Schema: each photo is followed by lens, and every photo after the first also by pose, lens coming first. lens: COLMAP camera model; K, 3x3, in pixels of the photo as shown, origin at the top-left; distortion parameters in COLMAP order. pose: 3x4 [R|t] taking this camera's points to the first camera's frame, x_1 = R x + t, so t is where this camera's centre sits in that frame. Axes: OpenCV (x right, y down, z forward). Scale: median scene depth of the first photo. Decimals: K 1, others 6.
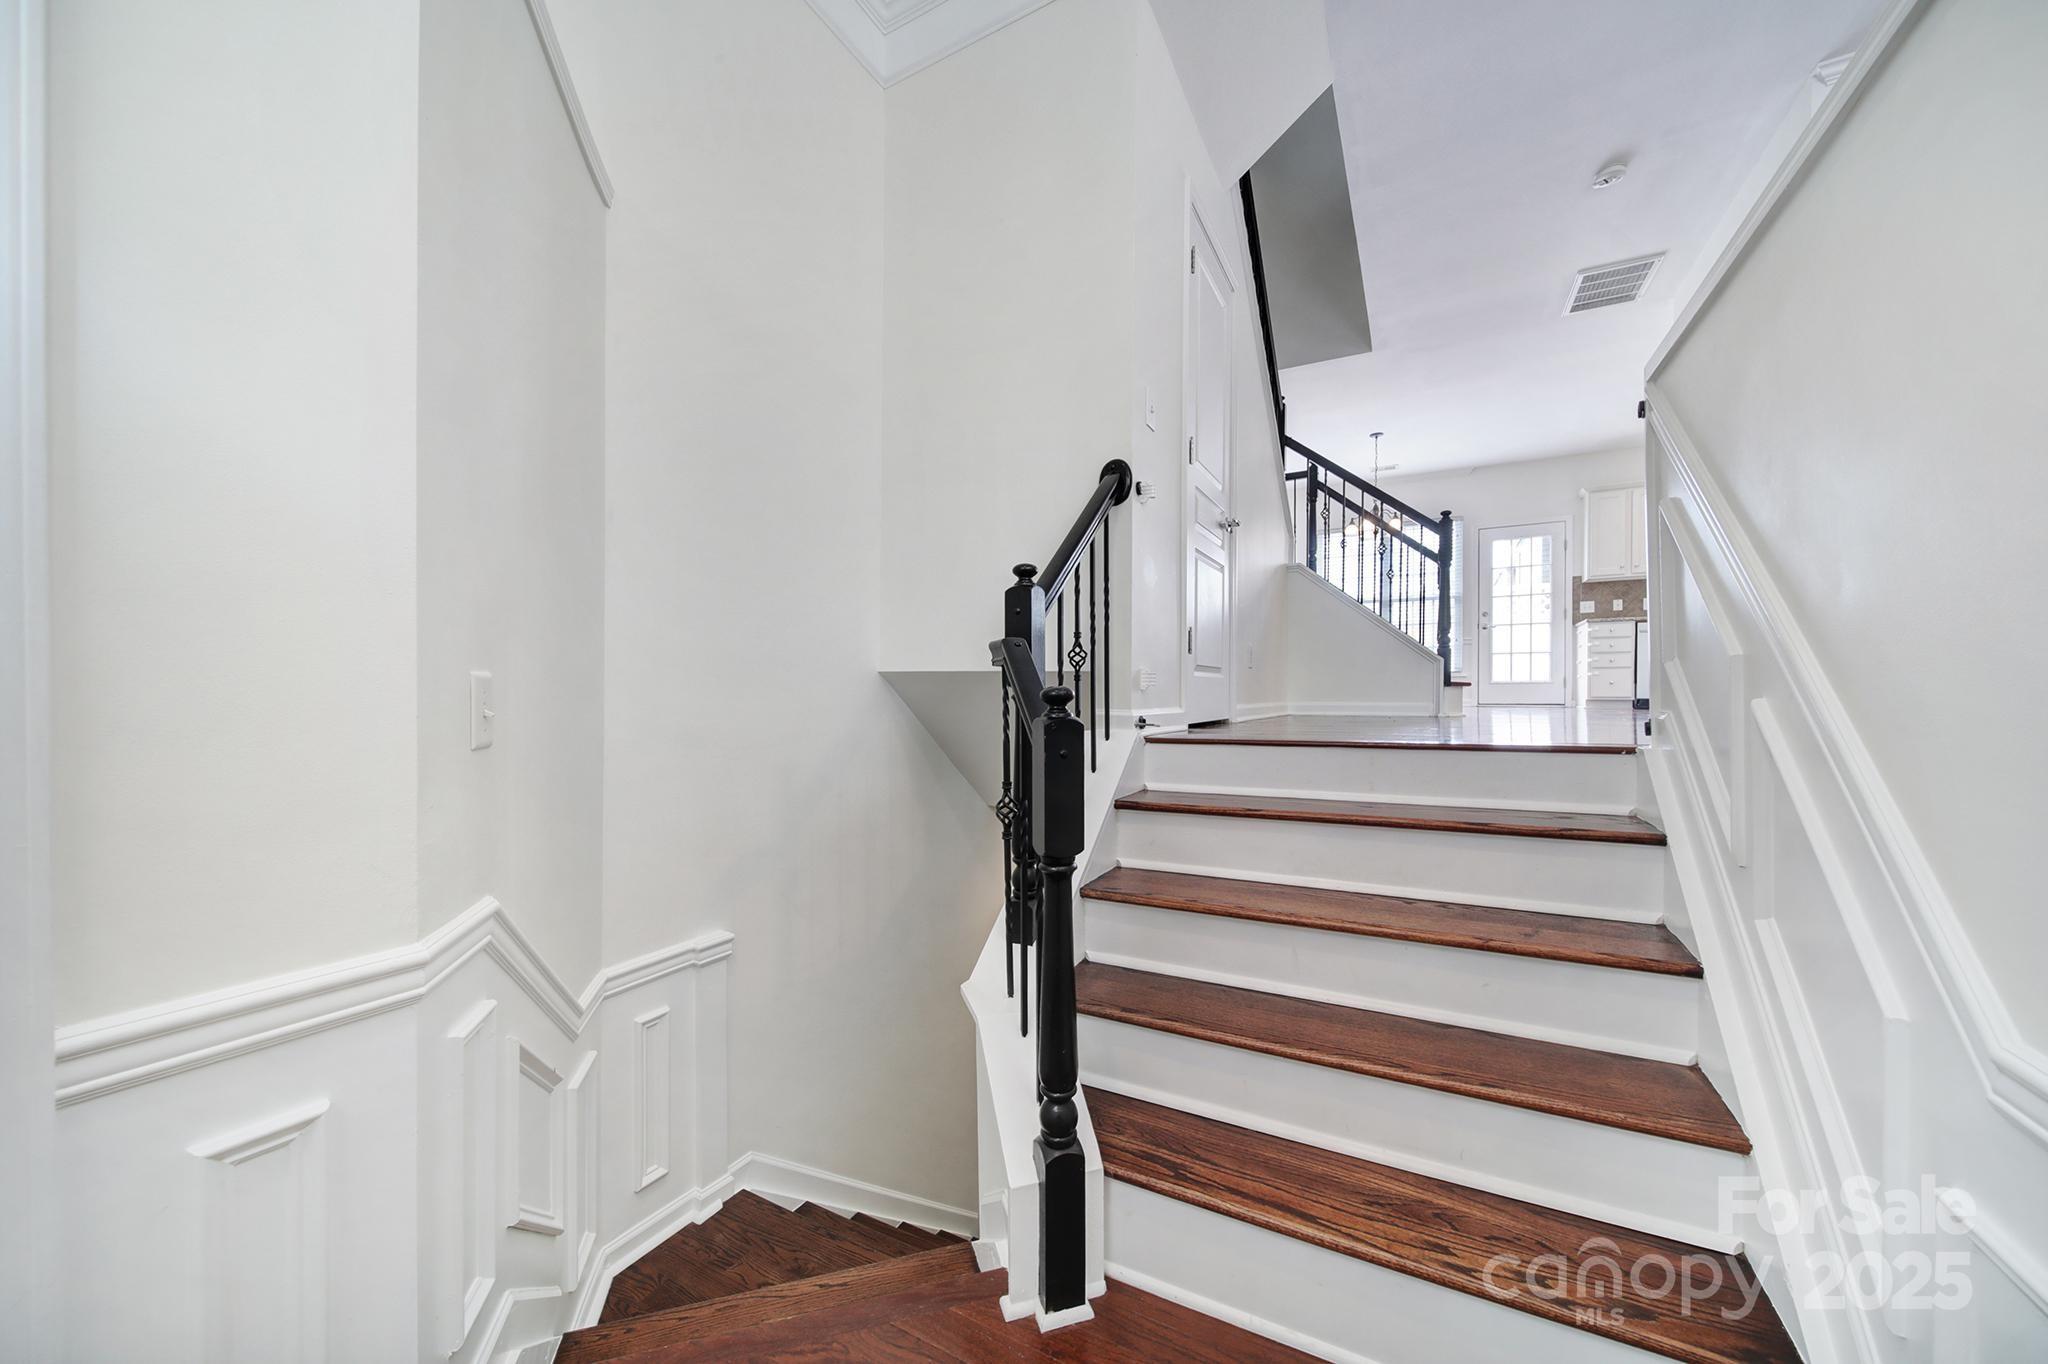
lens RADIAL K [[728.7, 0, 1025.8], [0, 728.7, 695.9], [0, 0, 1]] dist [-0.000011, -0.000039]
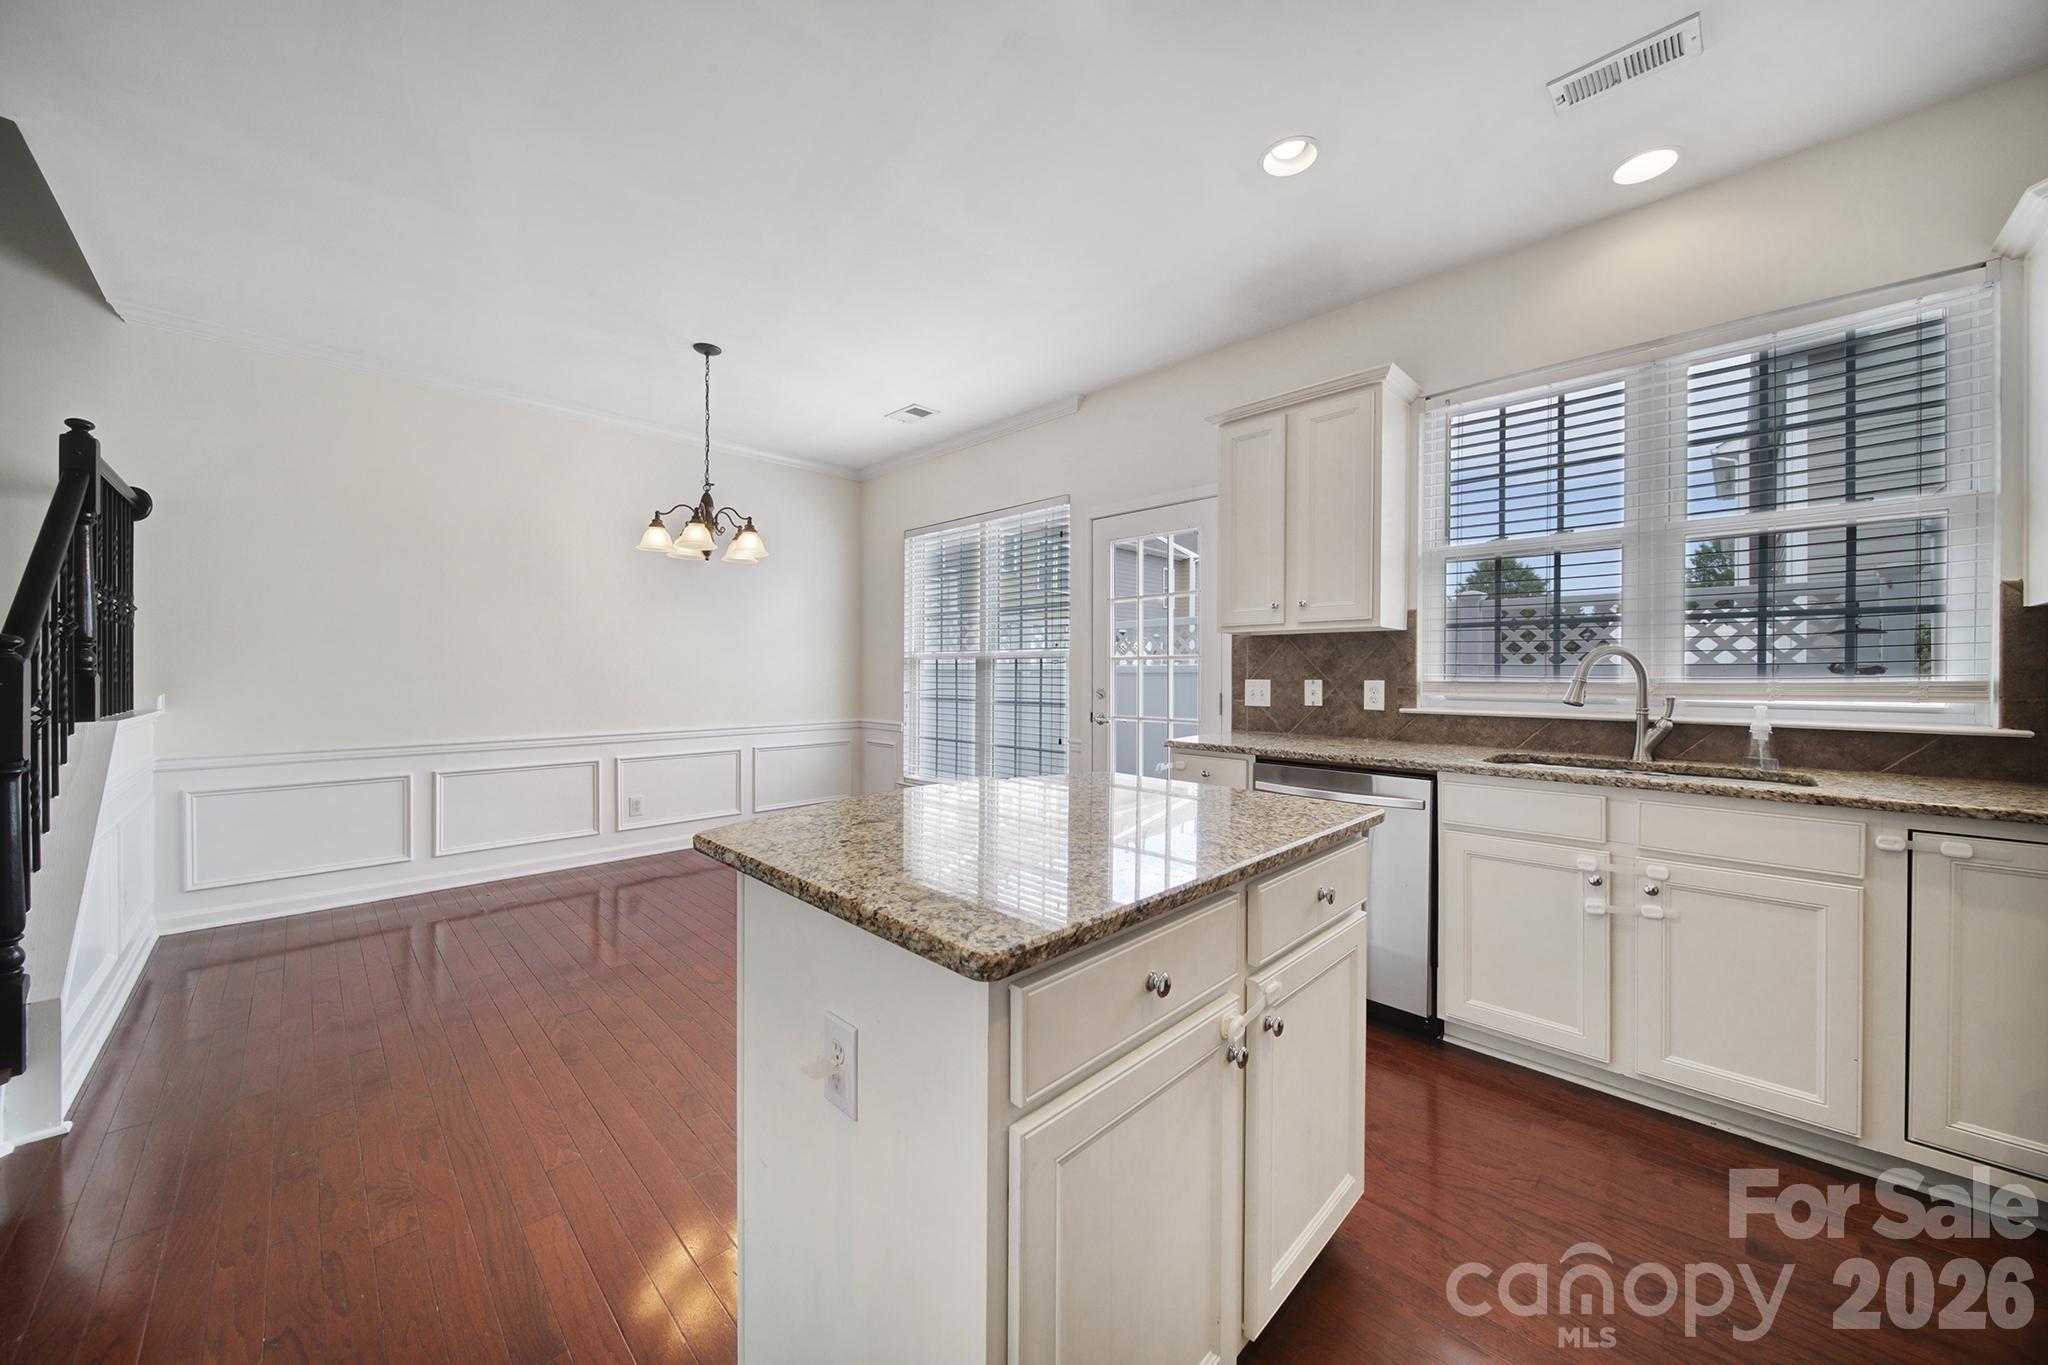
lens RADIAL K [[721.7, 0, 1031.0], [0, 721.7, 674.9], [0, 0, 1]] dist [-0.000036, -0.000116]
pose [[0.960016, 0.006401, -0.279872, 0.781067], [-0.006441, 0.999979, 0.000777, -0.135403], [0.279871, 0.001057, 0.960037, 0.568270]]
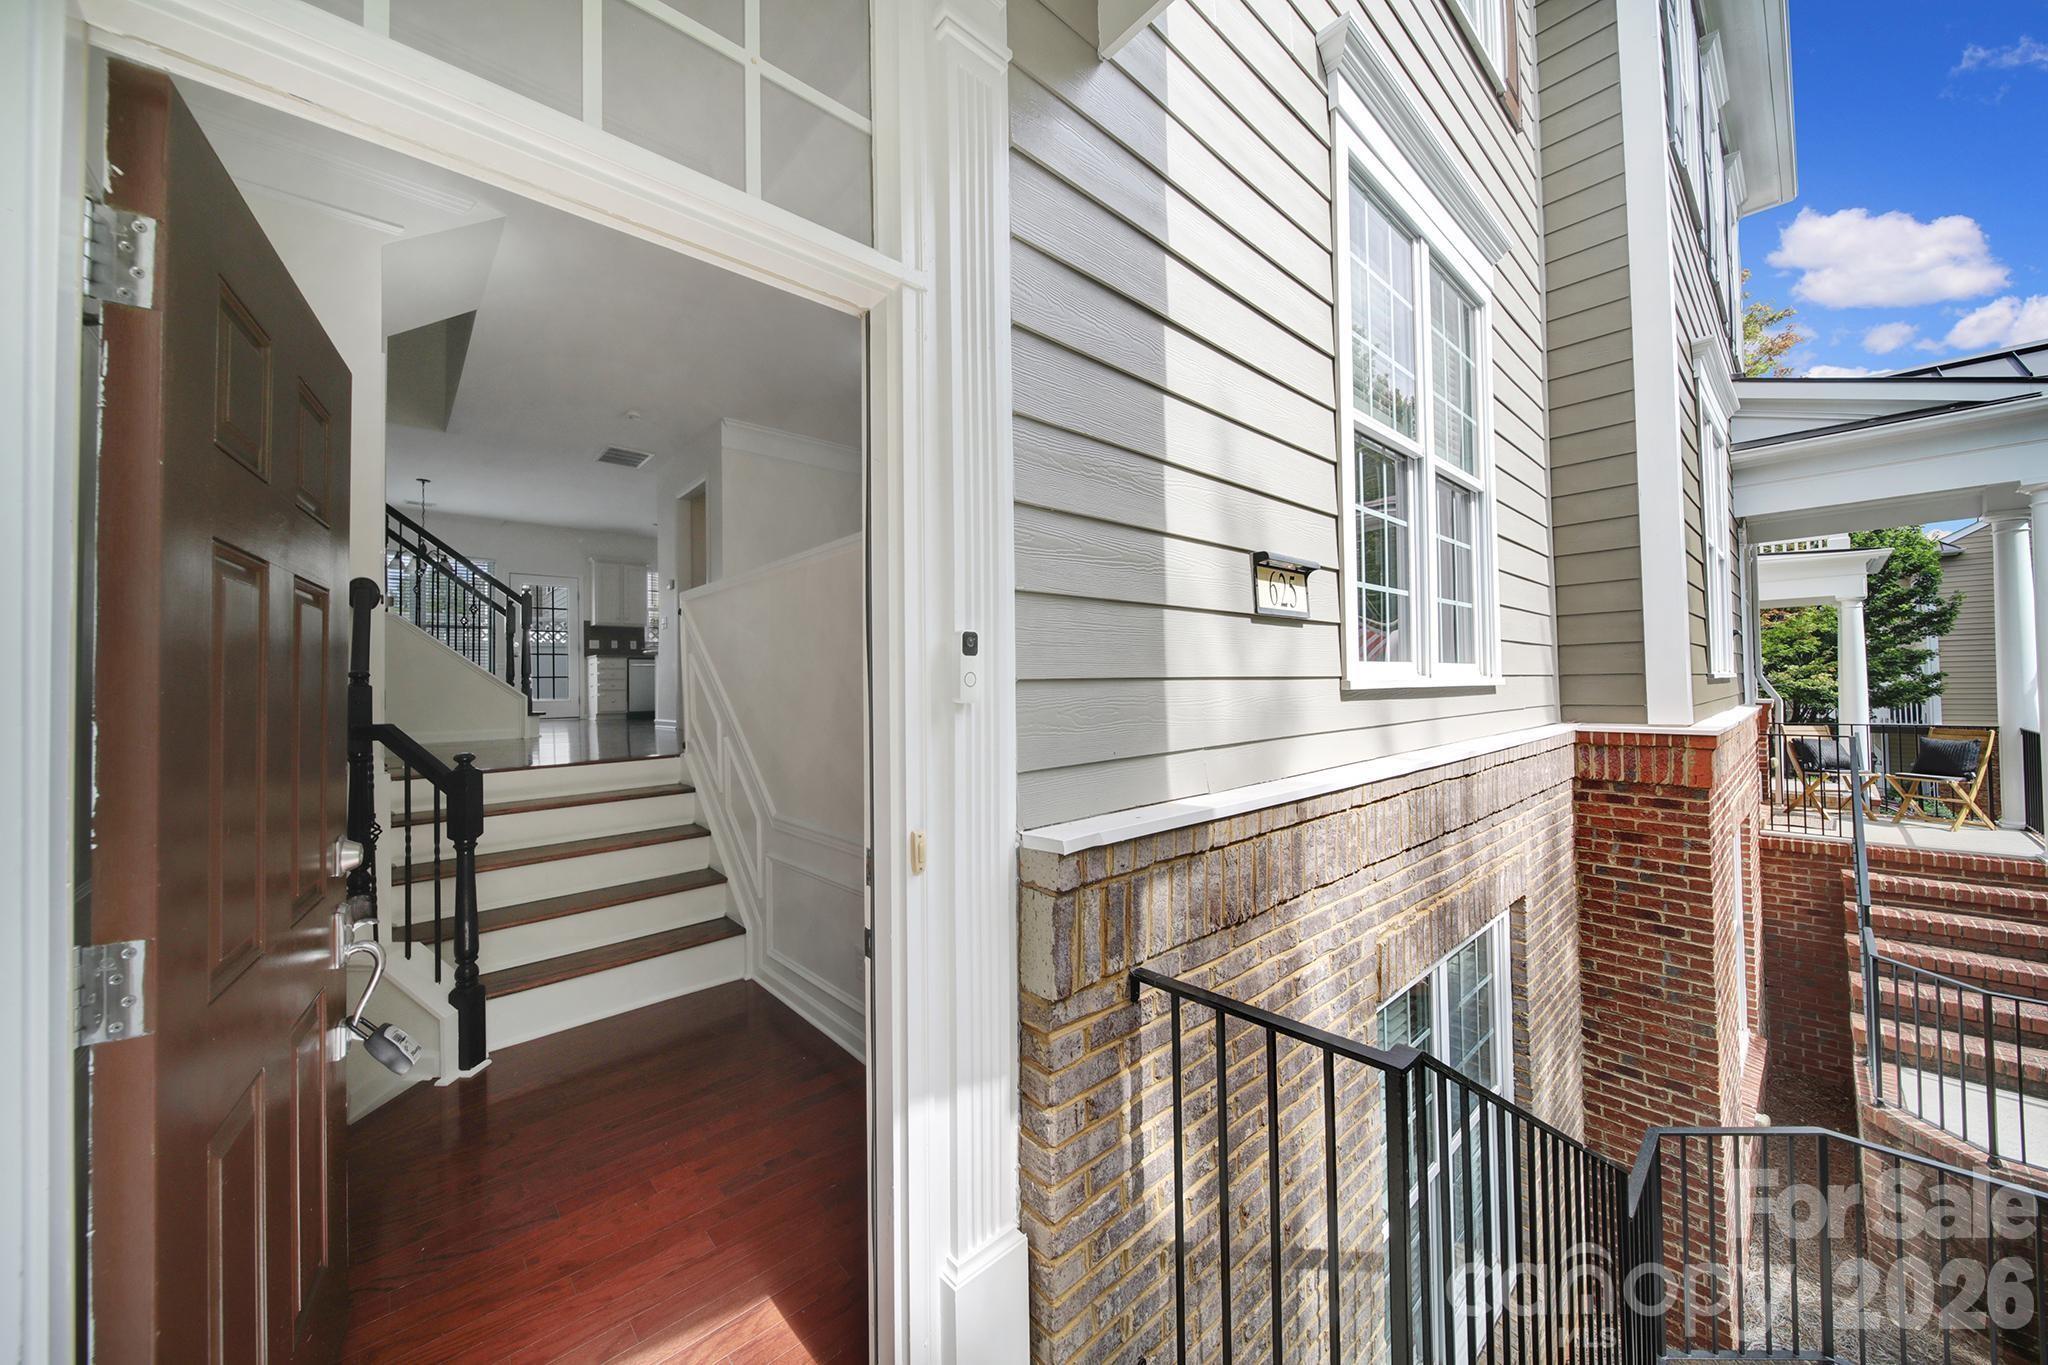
lens RADIAL K [[721.7, 0, 1031.0], [0, 721.7, 674.9], [0, 0, 1]] dist [-0.000036, -0.000116]
pose [[0.321154, 0.007606, 0.946996, -0.240318], [0.019066, 0.999713, -0.014495, -0.031288], [-0.946835, 0.022711, 0.320917, -0.197522]]
